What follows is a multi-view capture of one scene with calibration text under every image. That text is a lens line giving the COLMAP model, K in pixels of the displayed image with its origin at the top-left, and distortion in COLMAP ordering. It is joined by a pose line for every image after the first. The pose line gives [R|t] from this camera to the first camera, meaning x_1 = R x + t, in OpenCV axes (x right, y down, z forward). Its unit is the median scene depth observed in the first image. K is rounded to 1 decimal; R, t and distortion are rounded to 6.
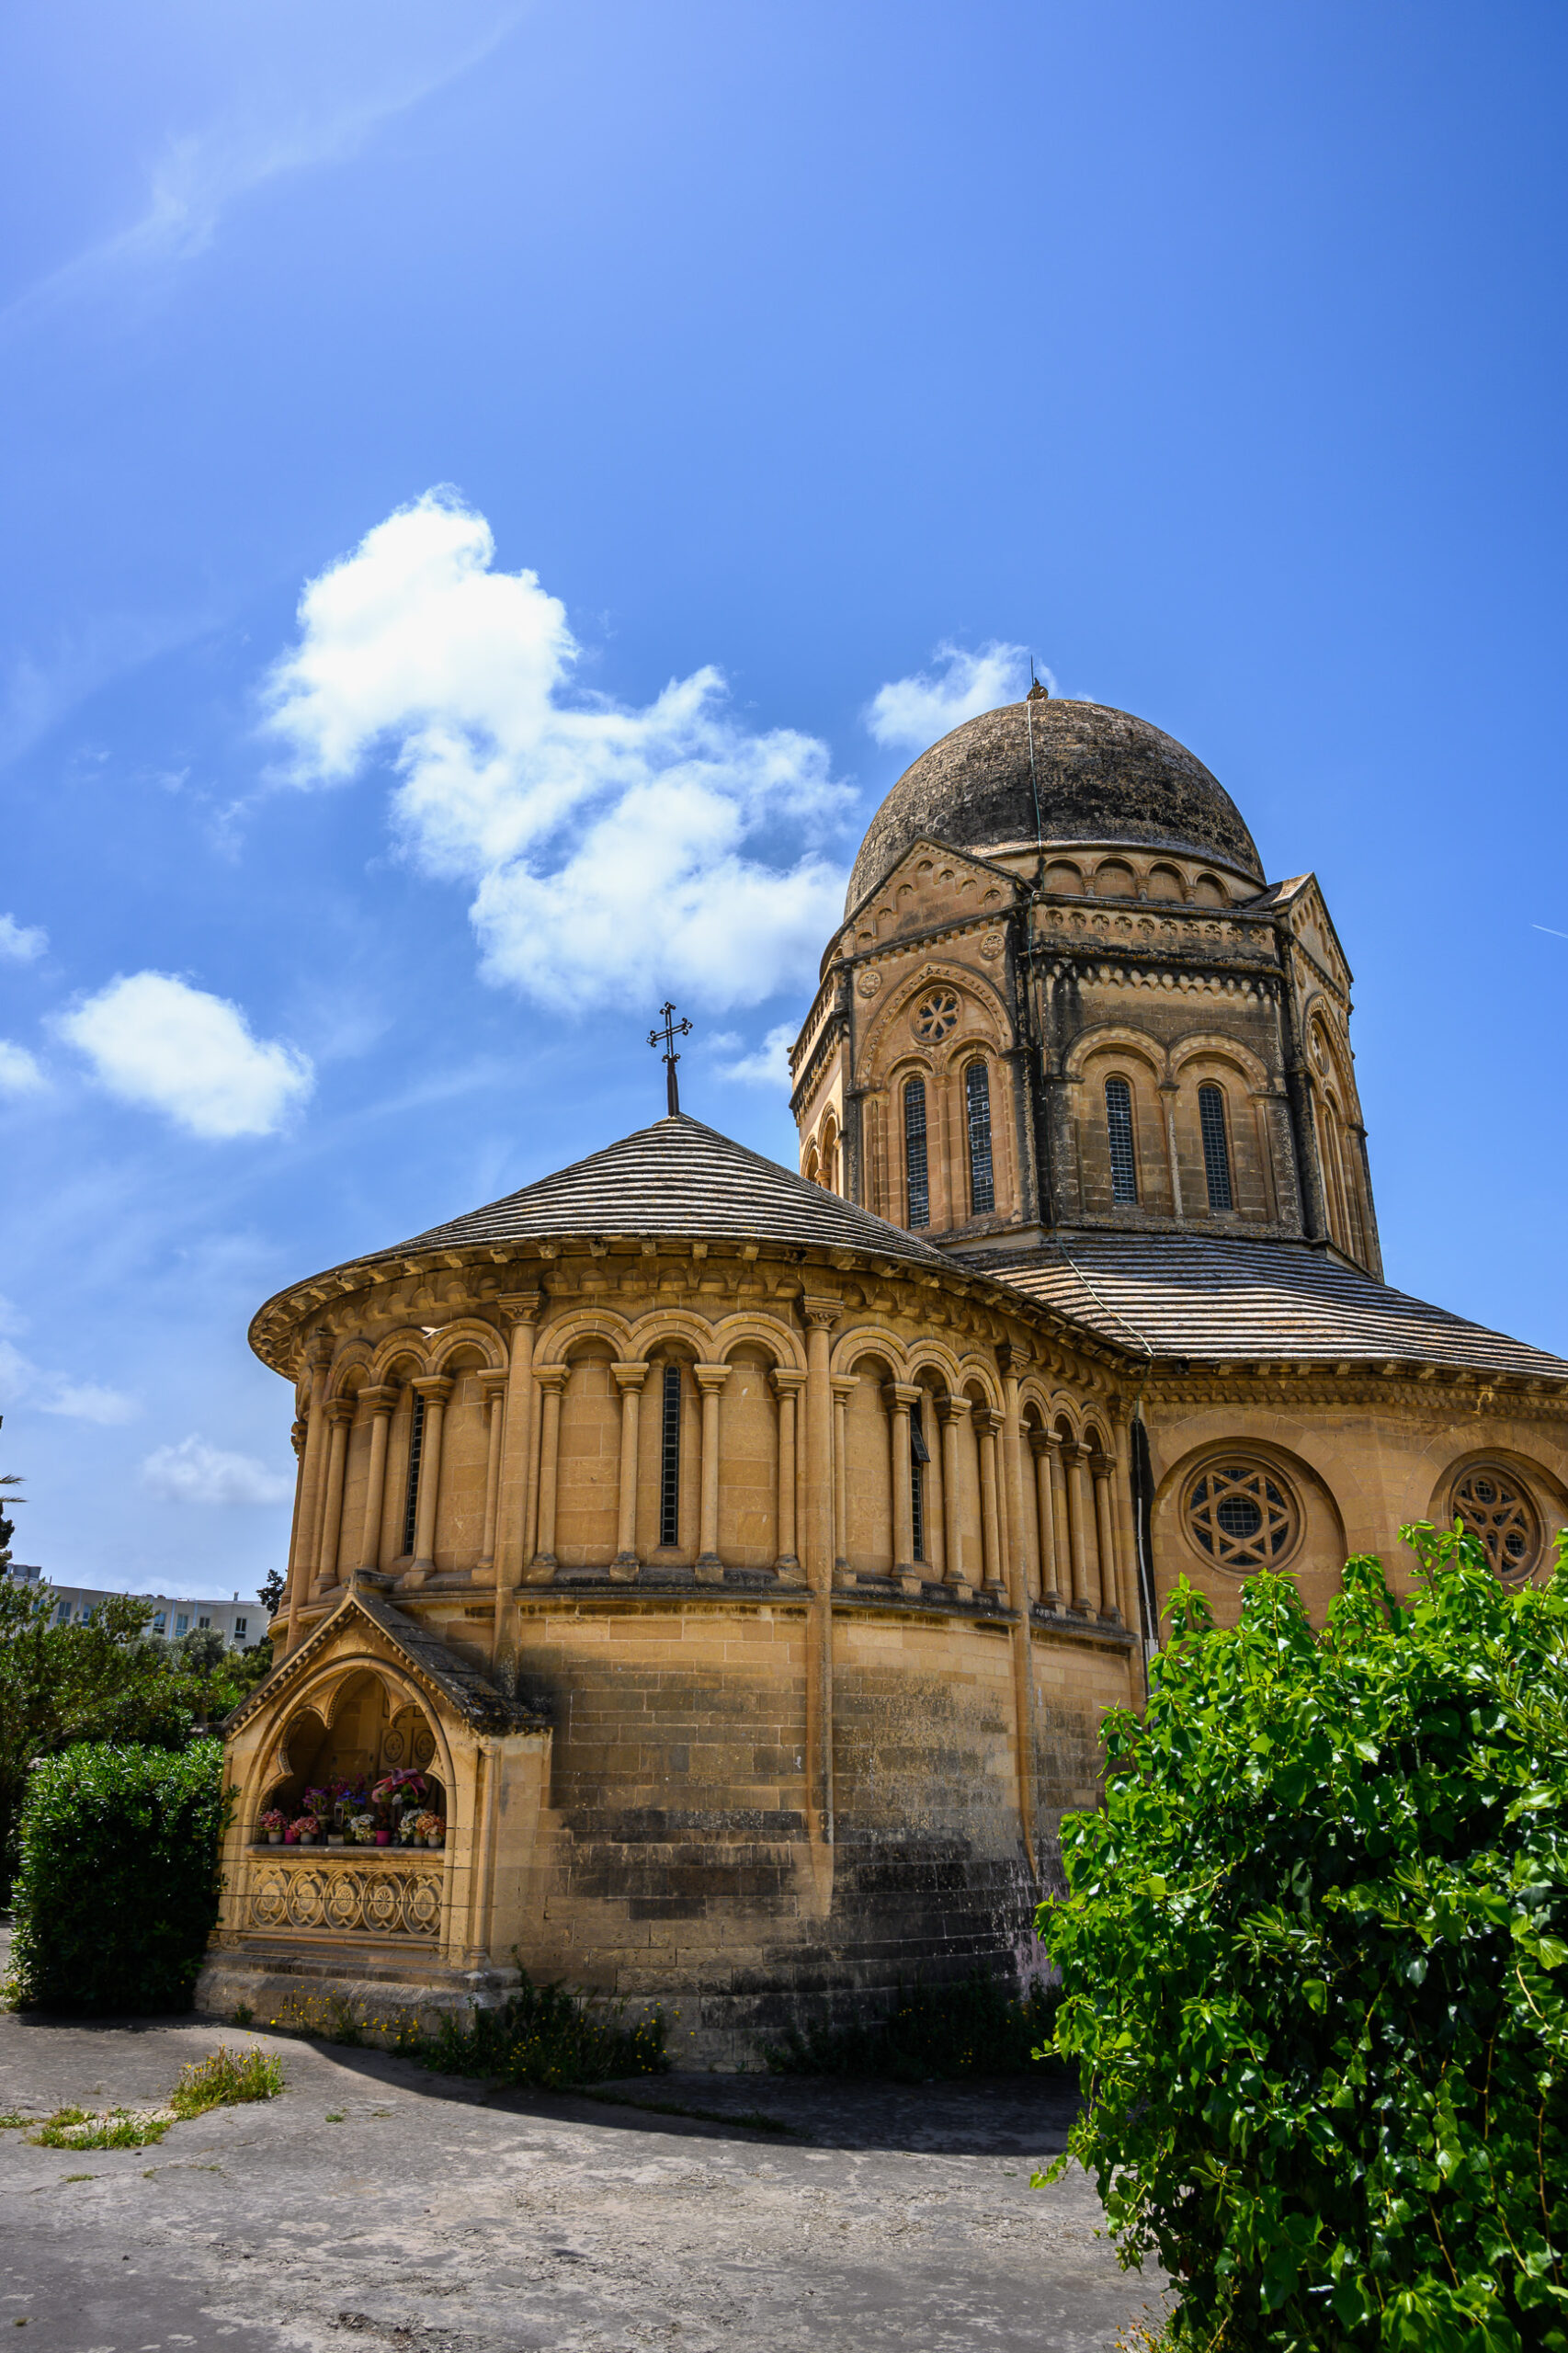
lens RADIAL K [[1684.0, 0, 784.0], [0, 1684.0, 1176.5], [0, 0, 1]] dist [-0.000812, 0.001310]
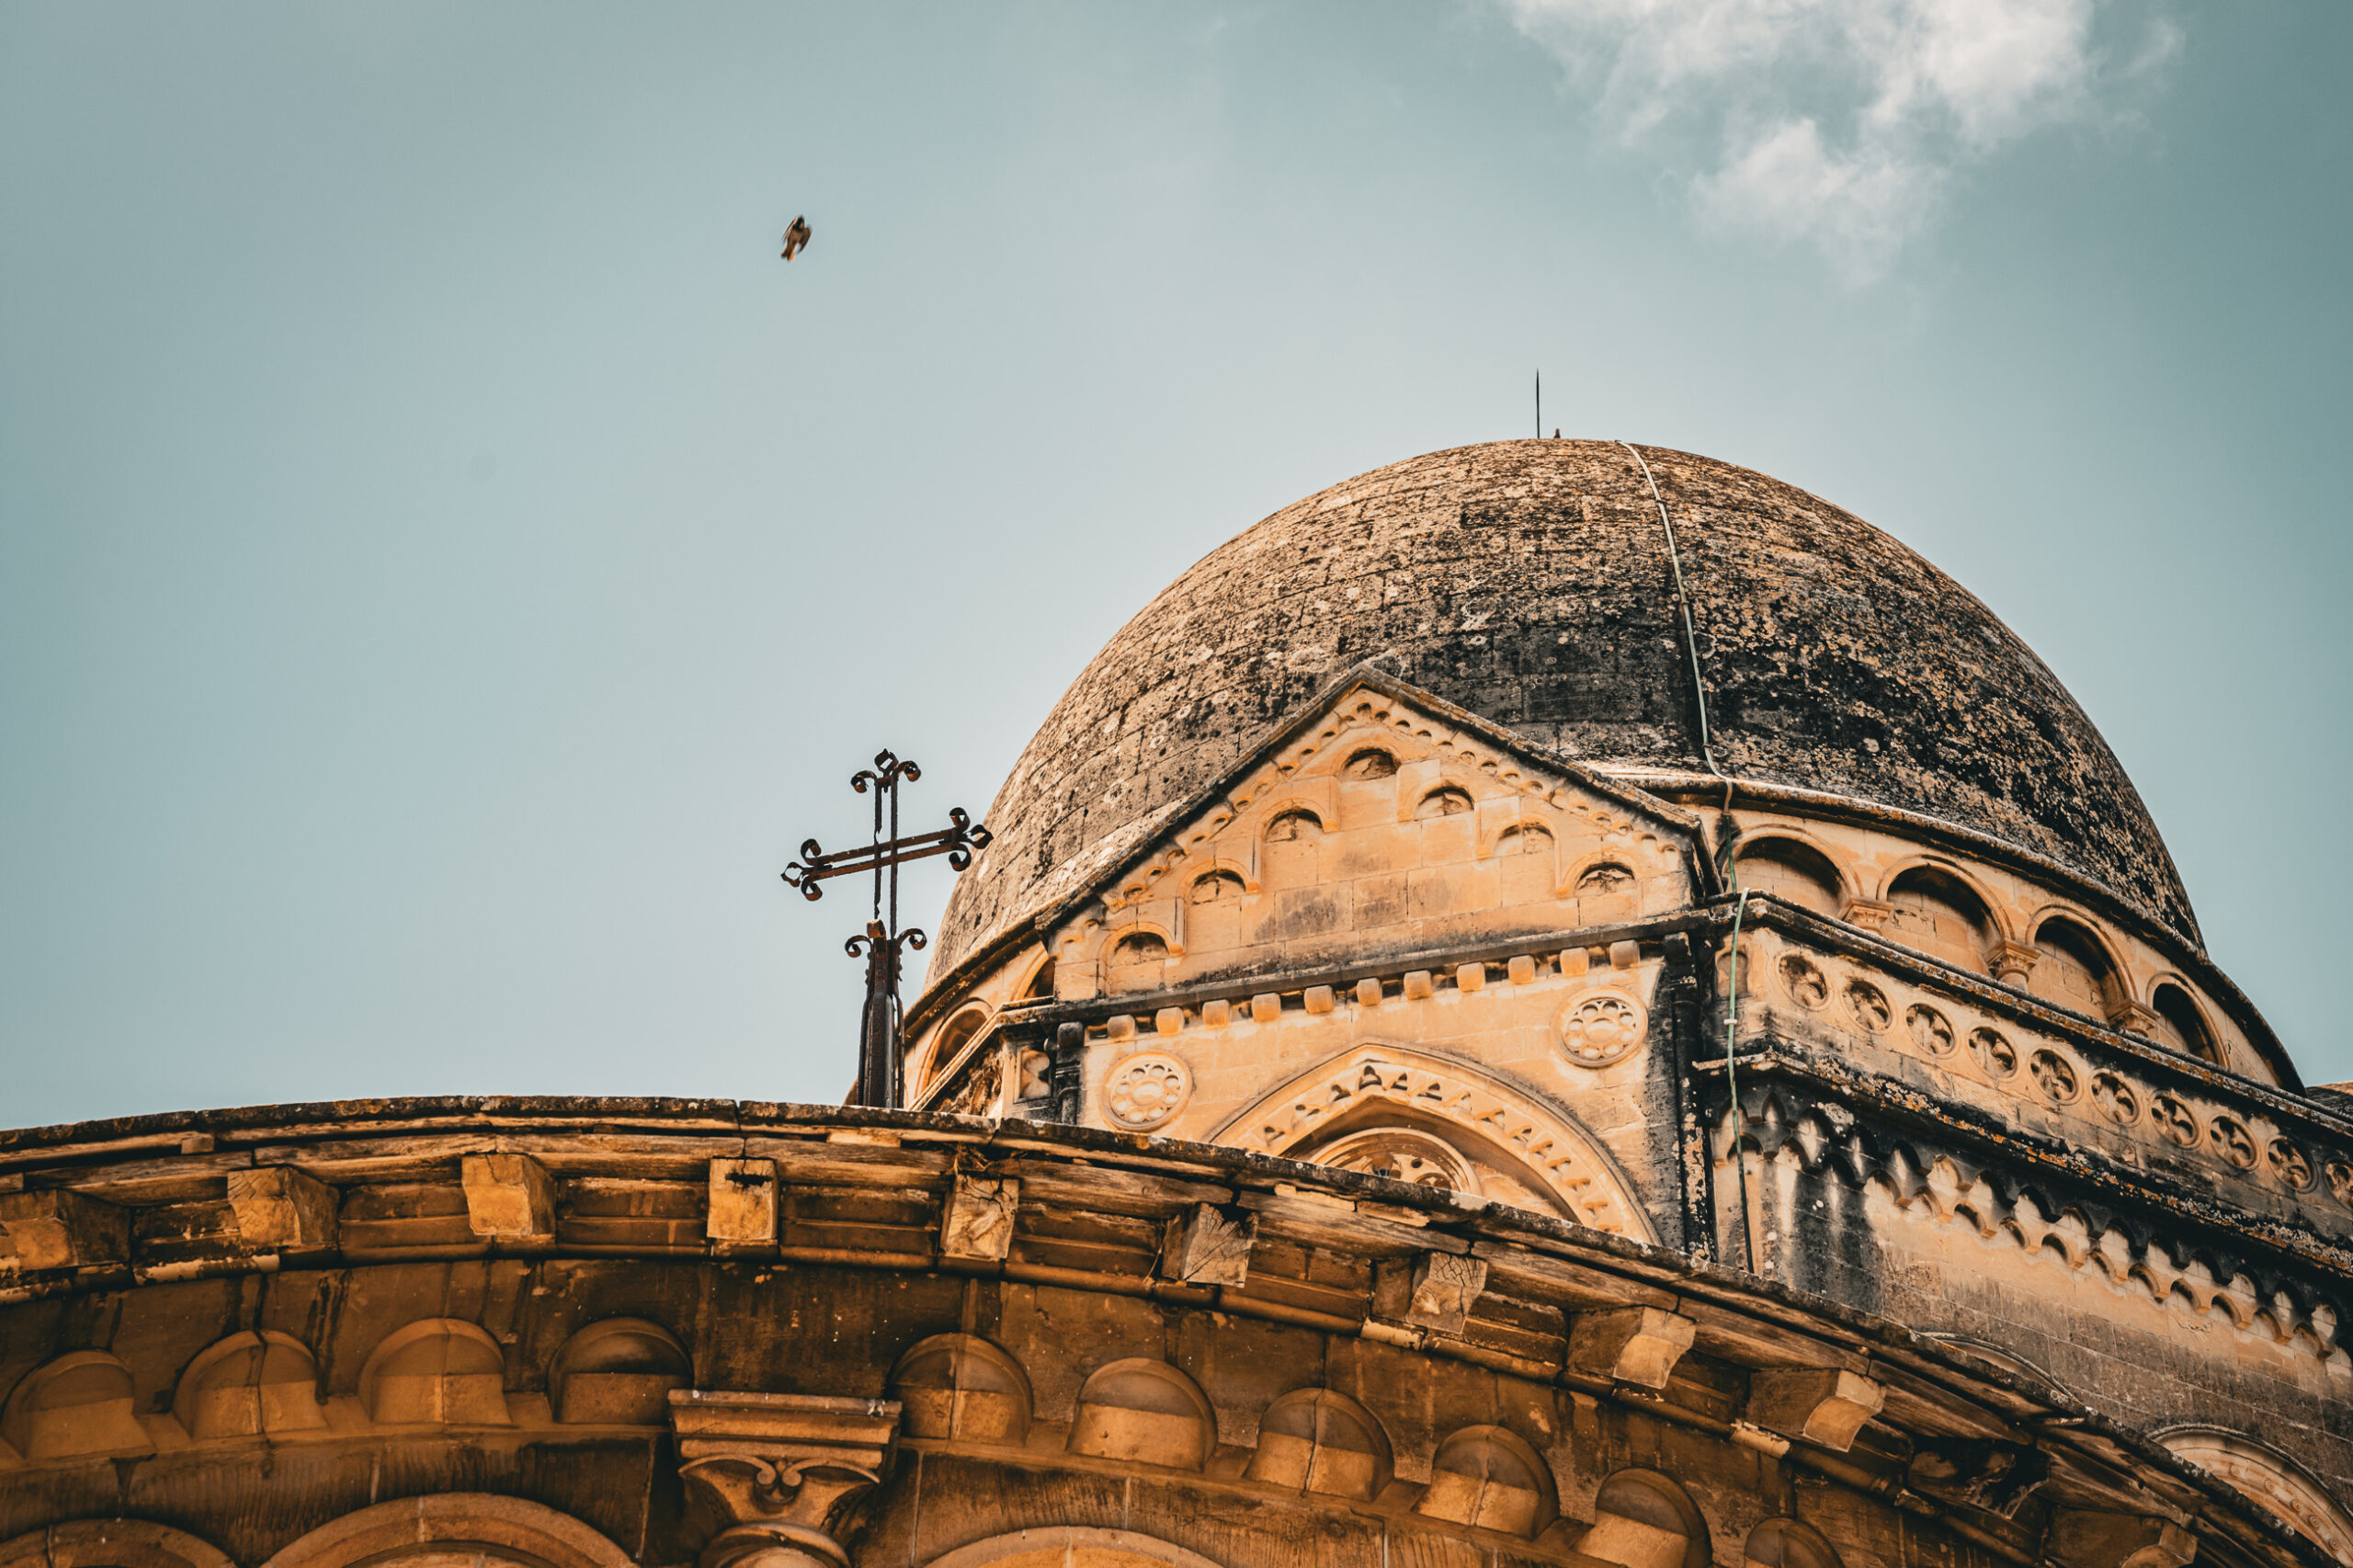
lens RADIAL K [[4500.9, 0, 1176.5], [0, 4500.9, 784.0], [0, 0, 1]] dist [-0.005289, 0.105313]
pose [[0.939929, 0.229081, 0.253090, -0.219918], [-0.134343, 0.929800, -0.342671, 0.148688], [-0.313822, 0.288085, 0.904722, 0.369823]]
